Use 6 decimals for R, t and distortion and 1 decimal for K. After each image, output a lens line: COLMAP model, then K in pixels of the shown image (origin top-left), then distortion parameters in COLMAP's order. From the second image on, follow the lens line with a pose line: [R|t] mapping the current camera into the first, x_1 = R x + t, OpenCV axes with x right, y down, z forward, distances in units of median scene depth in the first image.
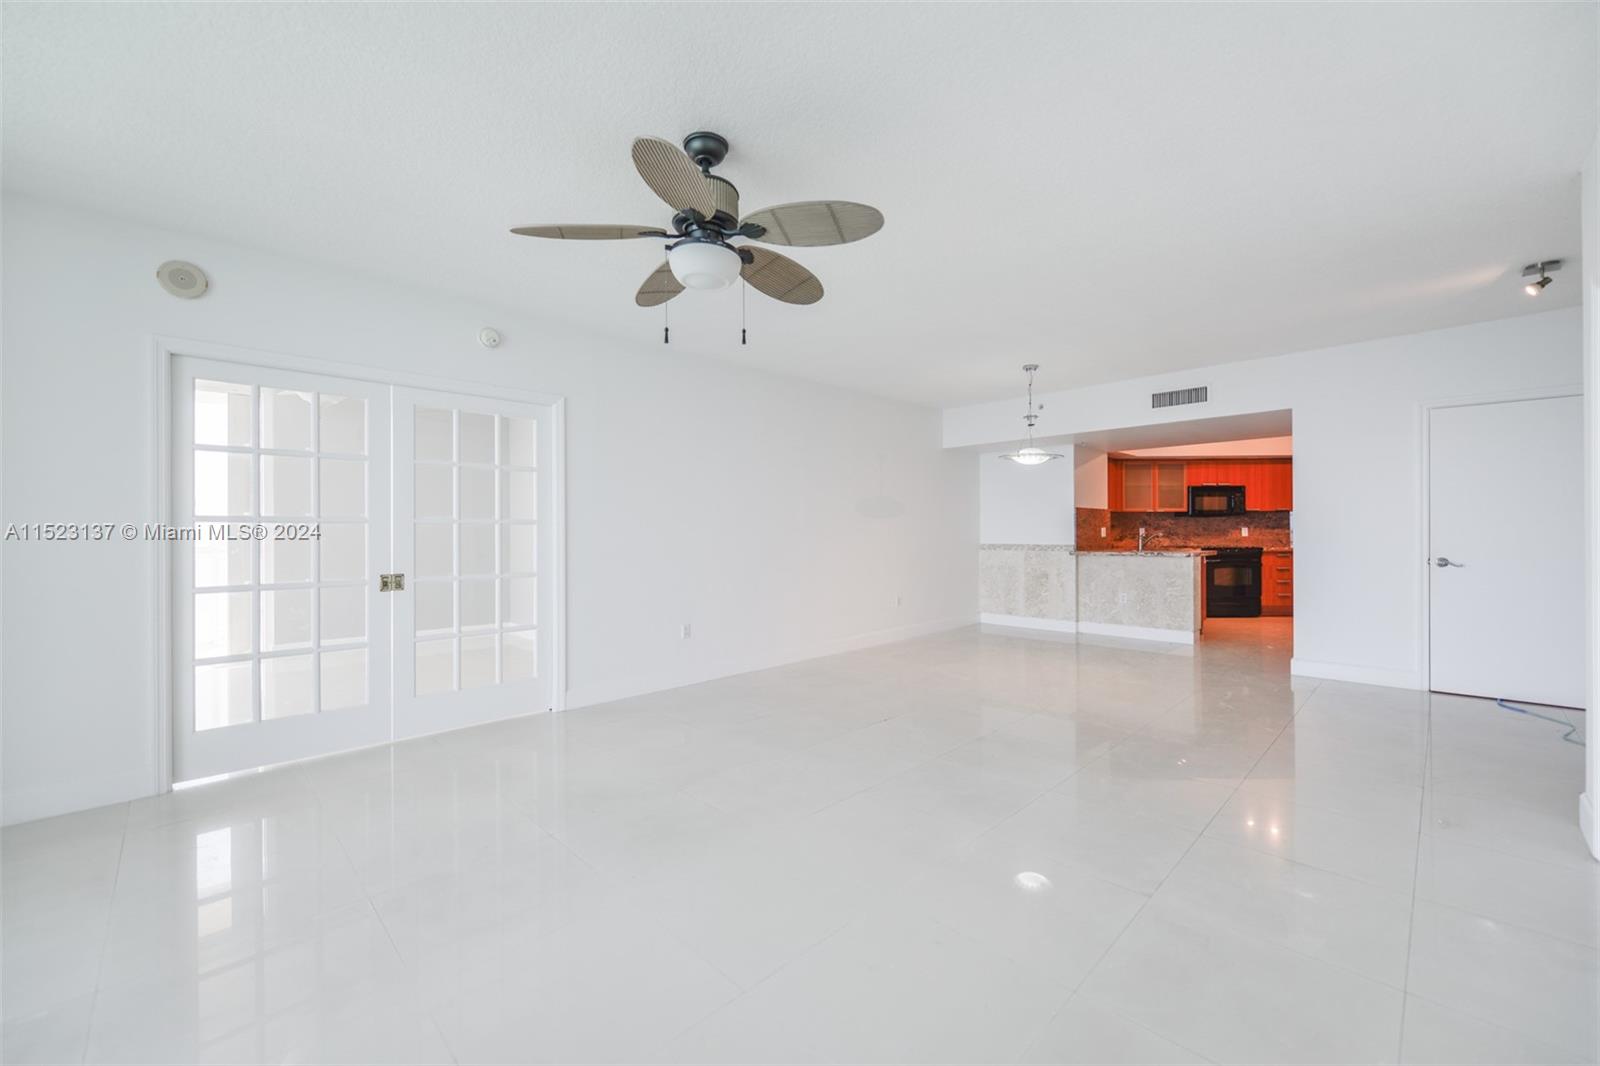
lens RADIAL K [[634.2, 0, 804.0], [0, 634.2, 531.6], [0, 0, 1]] dist [0.013414, -0.000050]
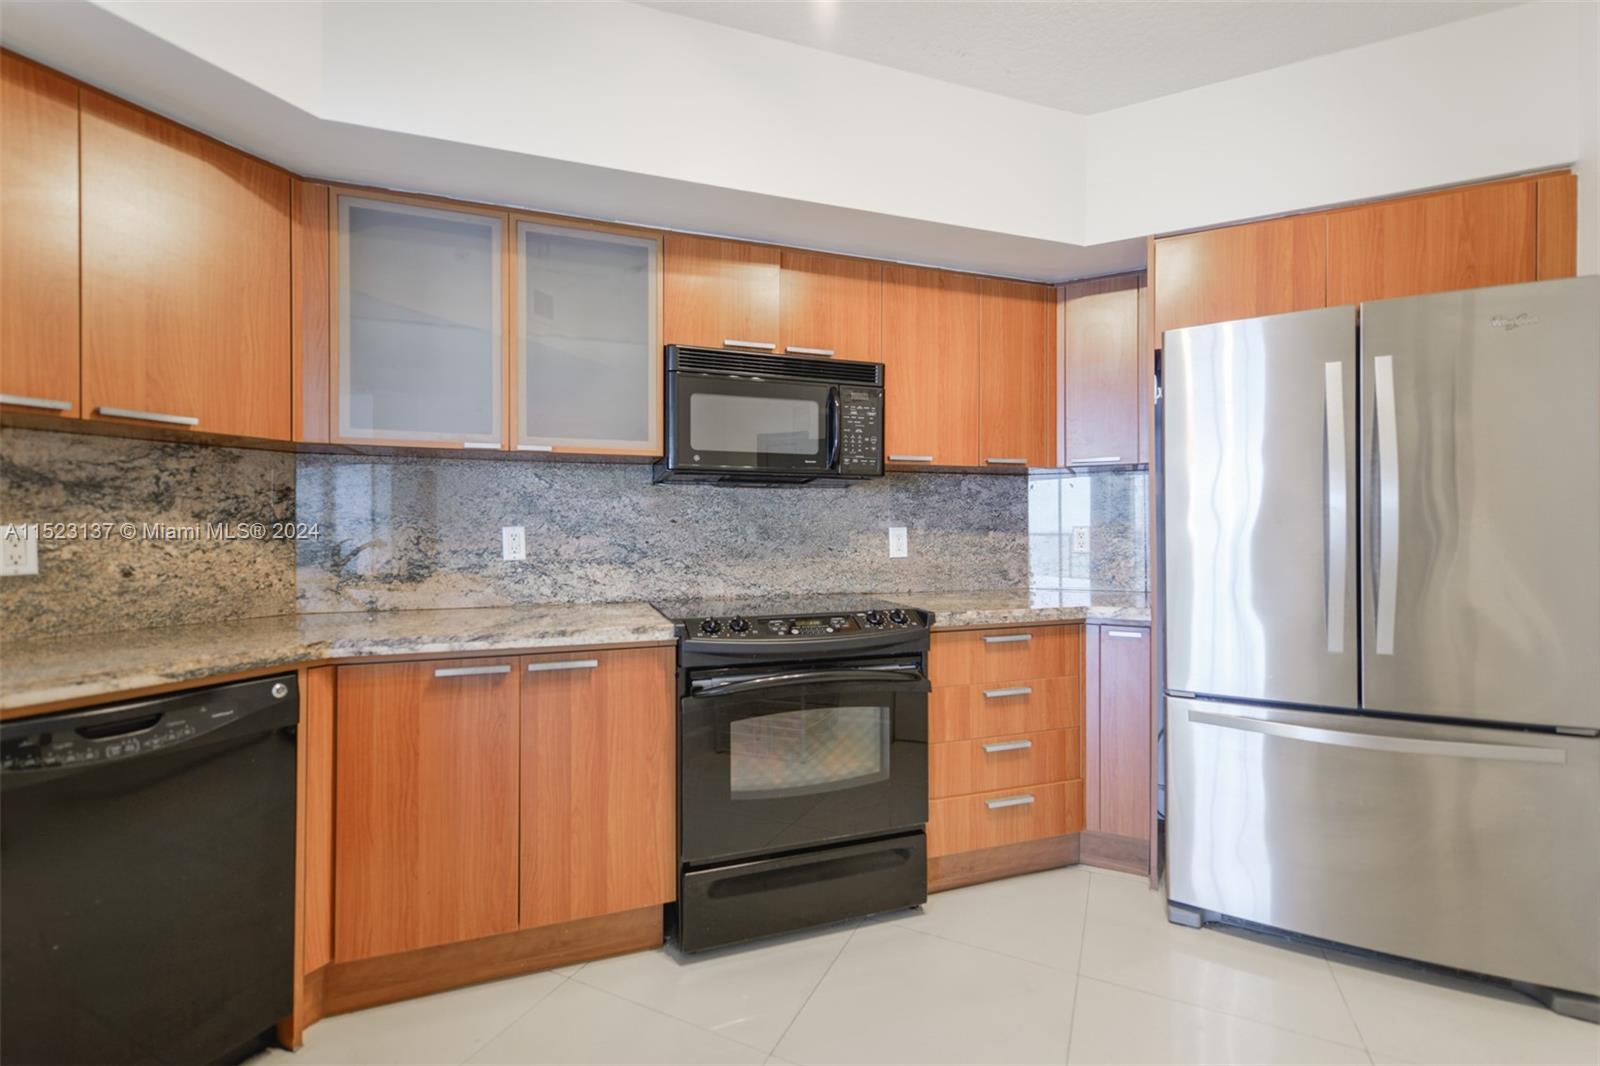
lens RADIAL K [[685.2, 0, 793.9], [0, 685.2, 533.2], [0, 0, 1]] dist [0.020329, -0.000046]
pose [[0.947289, 0.002369, 0.320372, 0.569295], [-0.002123, 0.999997, -0.001117, -0.003265], [-0.320374, 0.000378, 0.947291, 0.751993]]
